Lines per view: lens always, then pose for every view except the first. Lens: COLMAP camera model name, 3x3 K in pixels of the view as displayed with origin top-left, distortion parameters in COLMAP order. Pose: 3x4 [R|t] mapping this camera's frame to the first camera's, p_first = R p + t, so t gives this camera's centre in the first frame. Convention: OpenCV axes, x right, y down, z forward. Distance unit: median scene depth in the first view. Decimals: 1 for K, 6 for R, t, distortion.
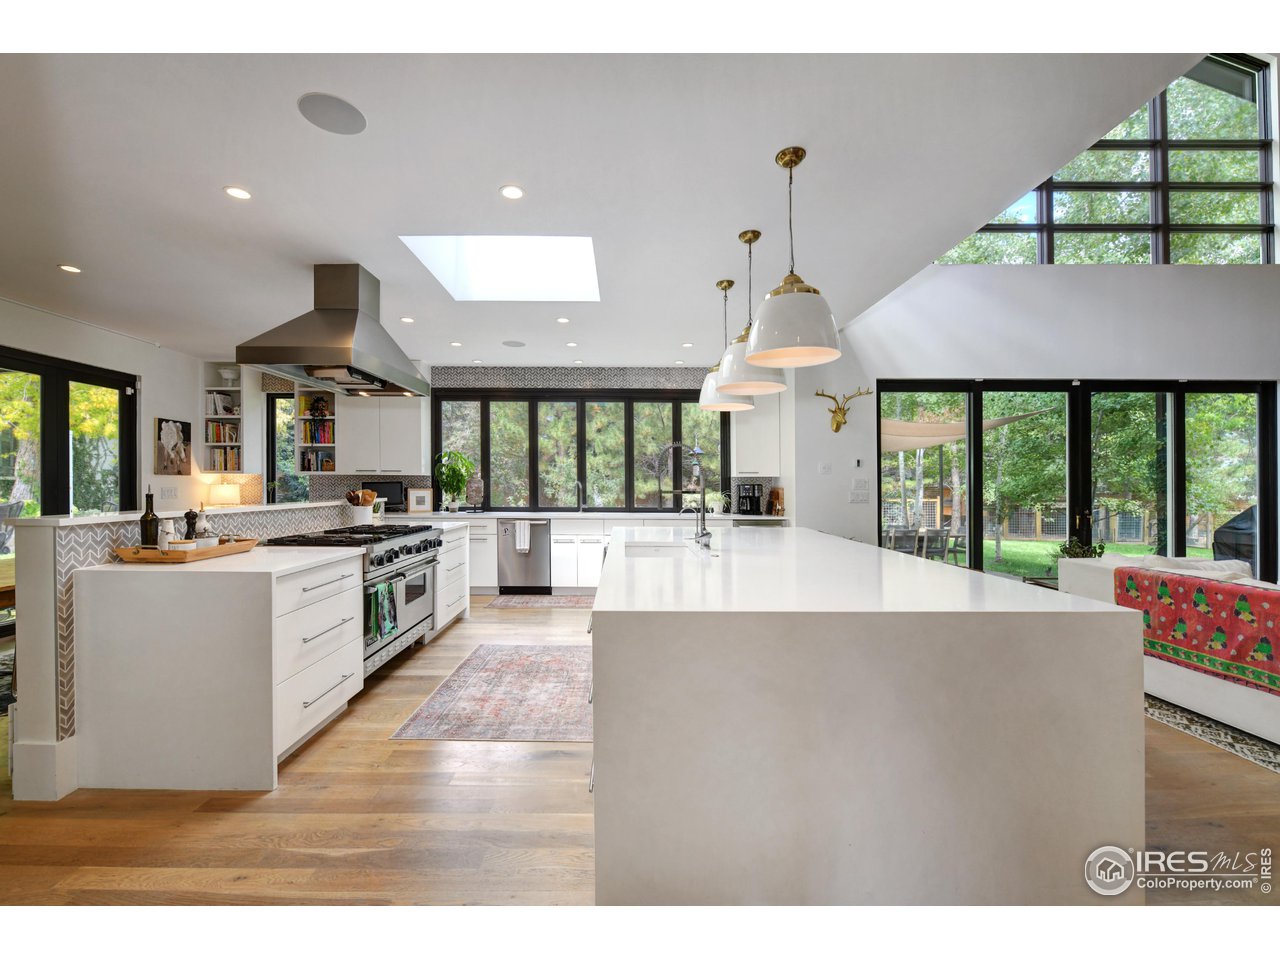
lens RADIAL K [[548.2, 0, 610.1], [0, 548.2, 469.9], [0, 0, 1]] dist [0.001420, 0.000205]
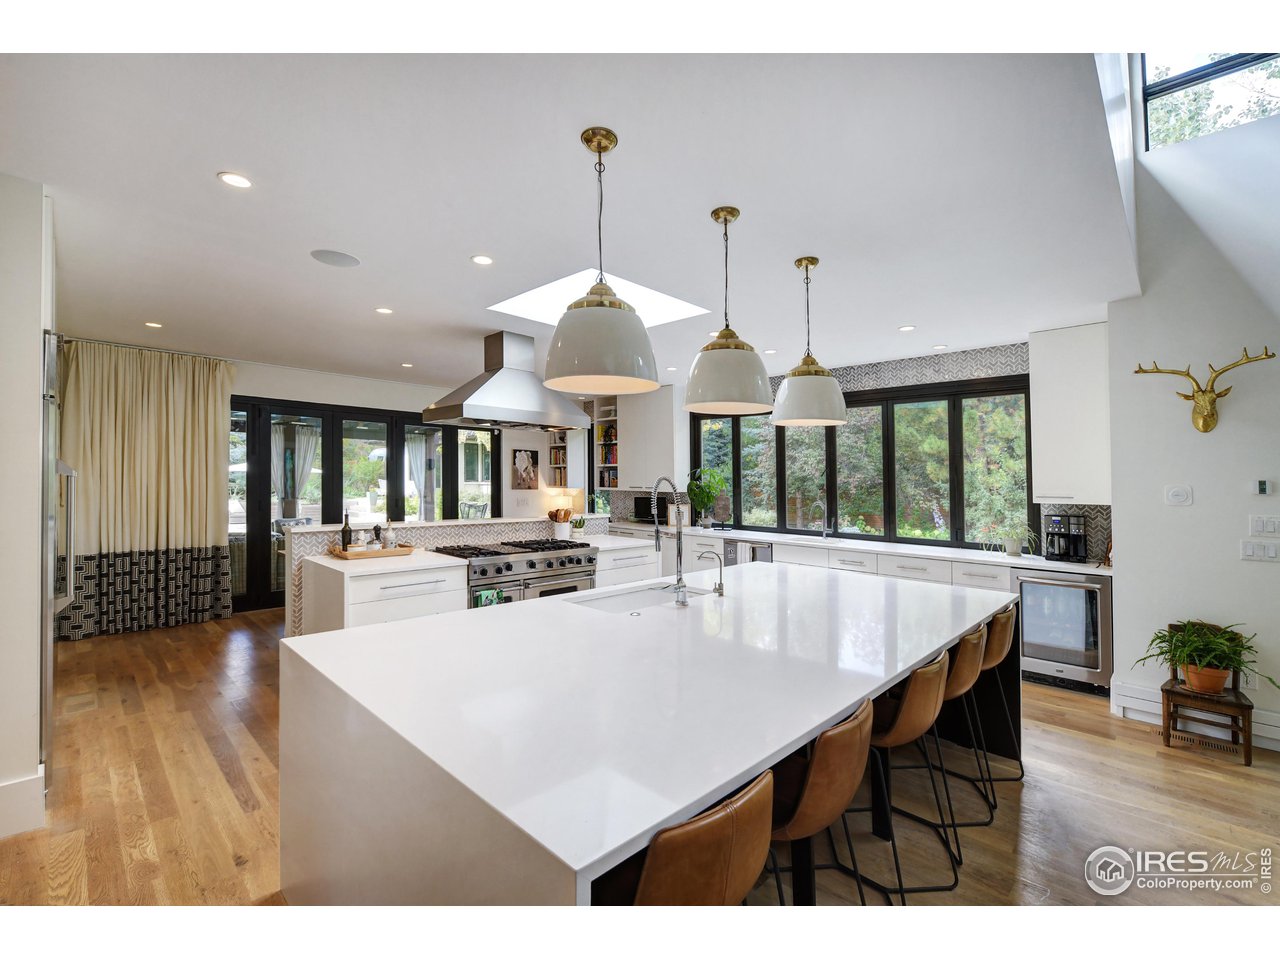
lens RADIAL K [[560.9, 0, 645.7], [0, 560.9, 478.6], [0, 0, 1]] dist [-0.004198, -0.000117]
pose [[0.721674, 0.002394, -0.692229, 0.397209], [0.006649, 0.999924, 0.010390, -0.030467], [0.692201, -0.012101, 0.721603, 0.186486]]
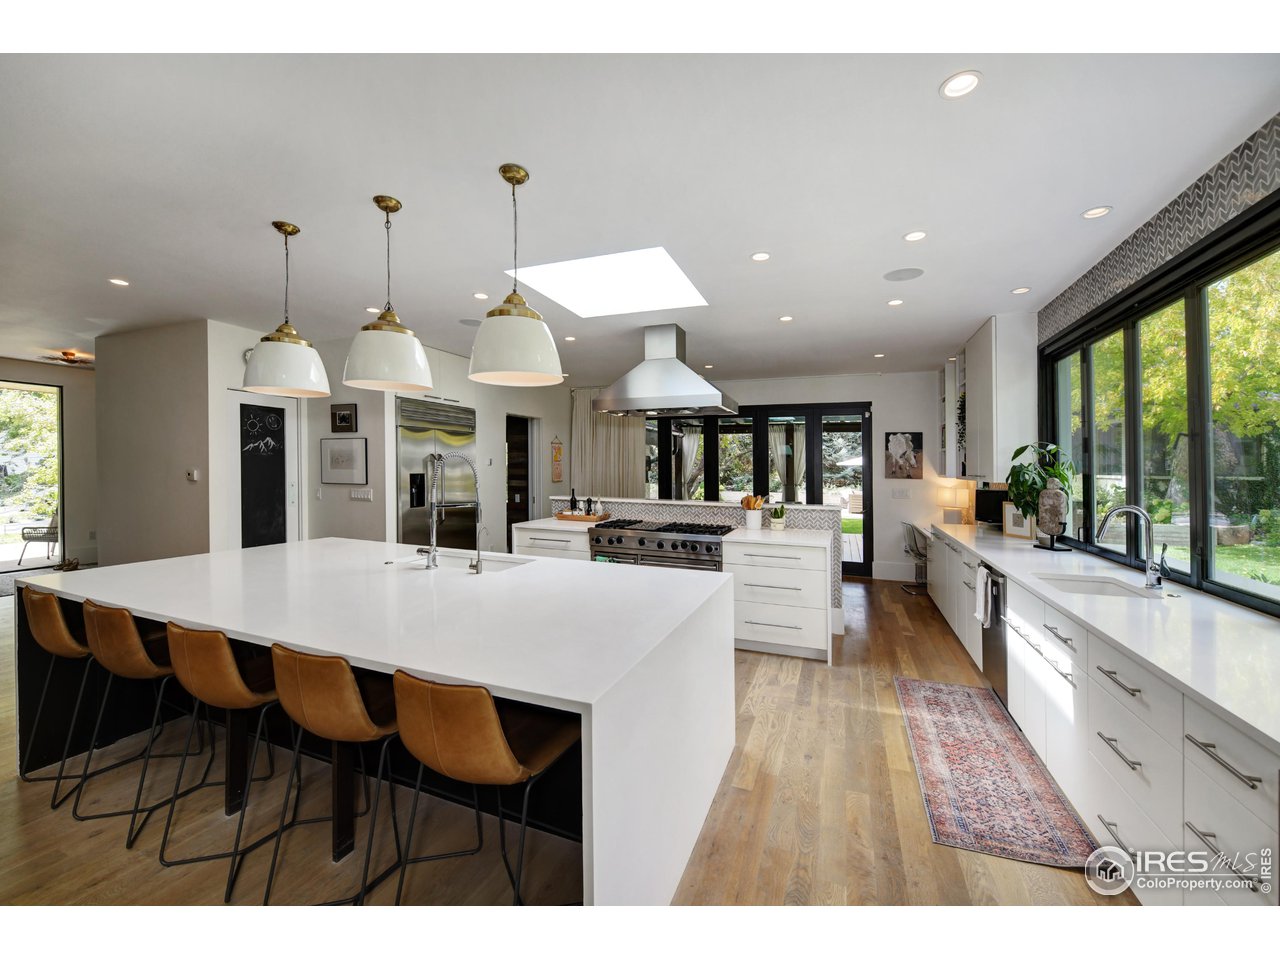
lens RADIAL K [[548.2, 0, 642.3], [0, 548.2, 475.9], [0, 0, 1]] dist [0.001420, 0.000205]
pose [[-0.341678, 0.004939, -0.939804, 0.492455], [0.009602, 0.999952, 0.001764, -0.004313], [0.939768, -0.008422, -0.341709, 0.863178]]
